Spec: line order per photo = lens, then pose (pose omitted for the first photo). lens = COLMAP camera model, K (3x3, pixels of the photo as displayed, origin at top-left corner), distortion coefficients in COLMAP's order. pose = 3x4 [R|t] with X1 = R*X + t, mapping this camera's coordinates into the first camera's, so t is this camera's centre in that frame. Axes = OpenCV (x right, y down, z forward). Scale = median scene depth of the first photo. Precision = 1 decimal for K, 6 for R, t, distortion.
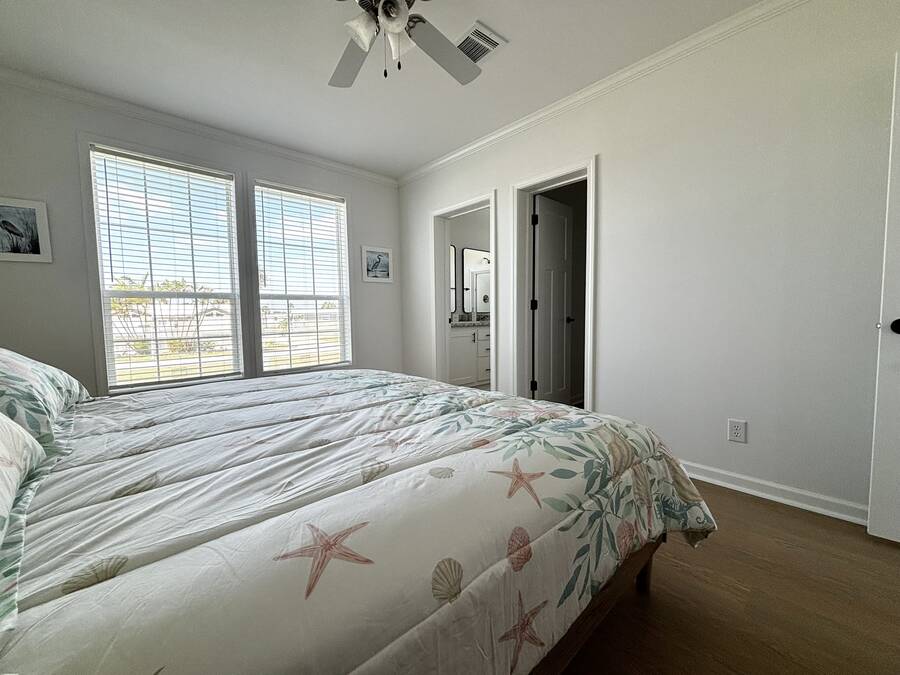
lens RADIAL K [[361.7, 0, 450.0], [0, 361.7, 337.5], [0, 0, 1]] dist [-0.001918, 0.000146]
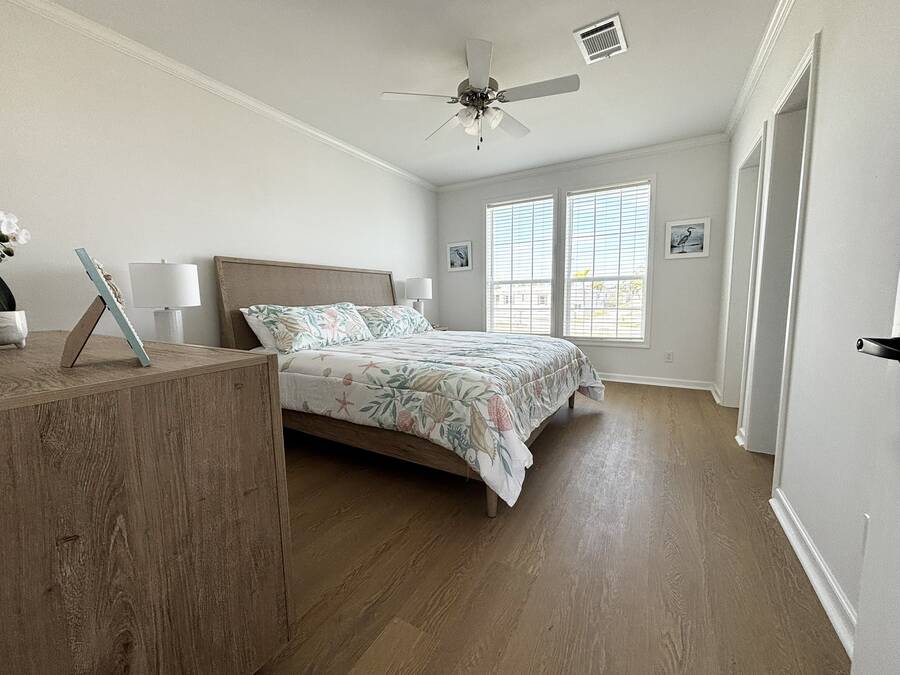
lens RADIAL K [[361.7, 0, 450.0], [0, 361.7, 337.5], [0, 0, 1]] dist [-0.001918, 0.000146]
pose [[0.298523, 0.115395, -0.947401, 0.562021], [-0.049340, 0.993202, 0.105426, -0.019574], [0.953126, 0.015272, 0.302188, 0.157791]]
